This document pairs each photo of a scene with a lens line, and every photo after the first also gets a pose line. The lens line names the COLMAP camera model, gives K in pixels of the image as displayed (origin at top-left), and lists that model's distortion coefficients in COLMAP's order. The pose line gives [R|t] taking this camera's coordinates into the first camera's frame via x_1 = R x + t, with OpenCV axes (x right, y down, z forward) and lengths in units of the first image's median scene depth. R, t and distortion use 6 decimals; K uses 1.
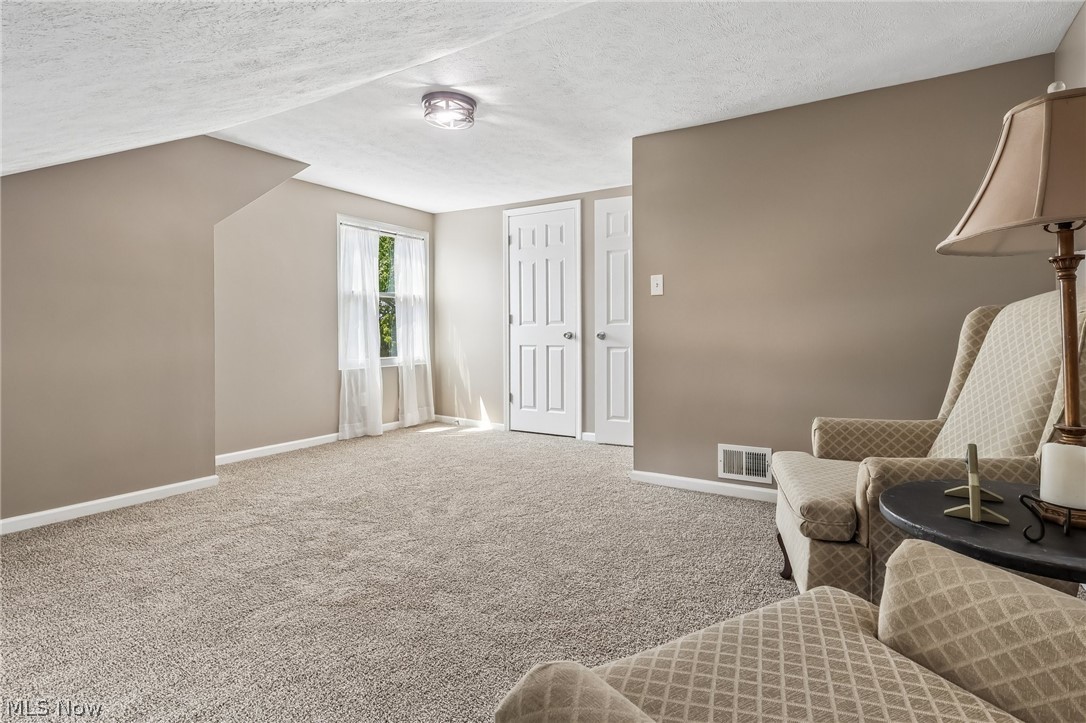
lens RADIAL K [[516.5, 0, 558.3], [0, 516.5, 338.7], [0, 0, 1]] dist [-0.002911, 0.001377]
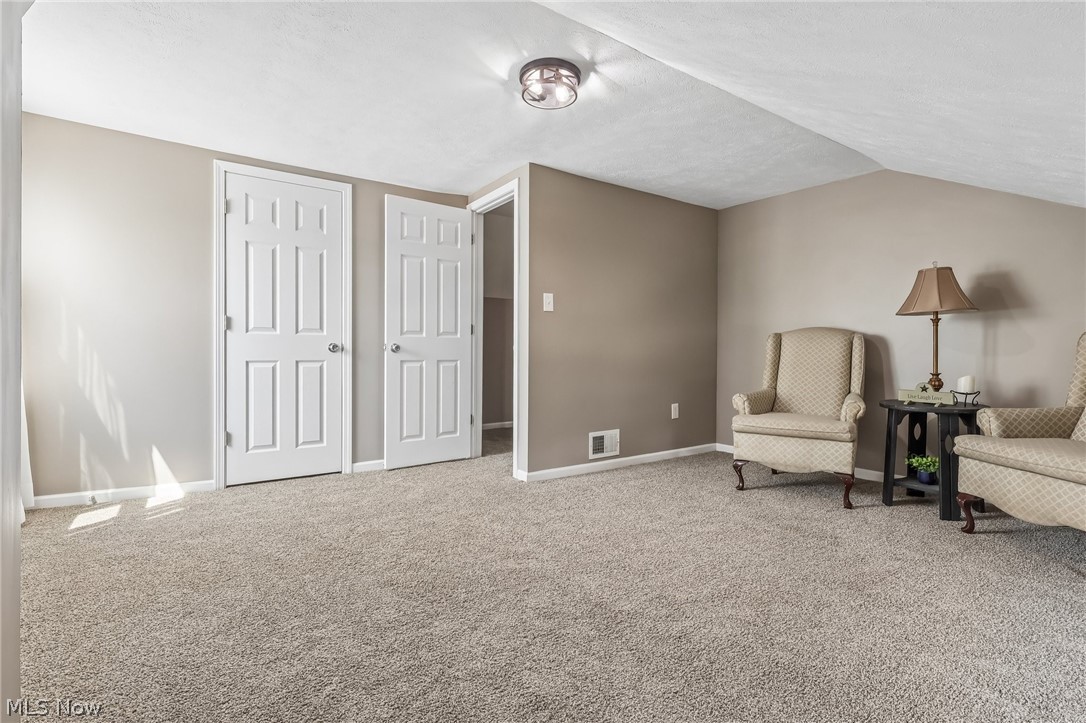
lens RADIAL K [[516.5, 0, 530.9], [0, 516.5, 359.8], [0, 0, 1]] dist [-0.002911, 0.001377]
pose [[0.432999, -0.006249, 0.901373, -0.578034], [0.006235, 0.999973, 0.003938, 0.011700], [-0.901373, 0.003915, 0.433026, 0.374345]]
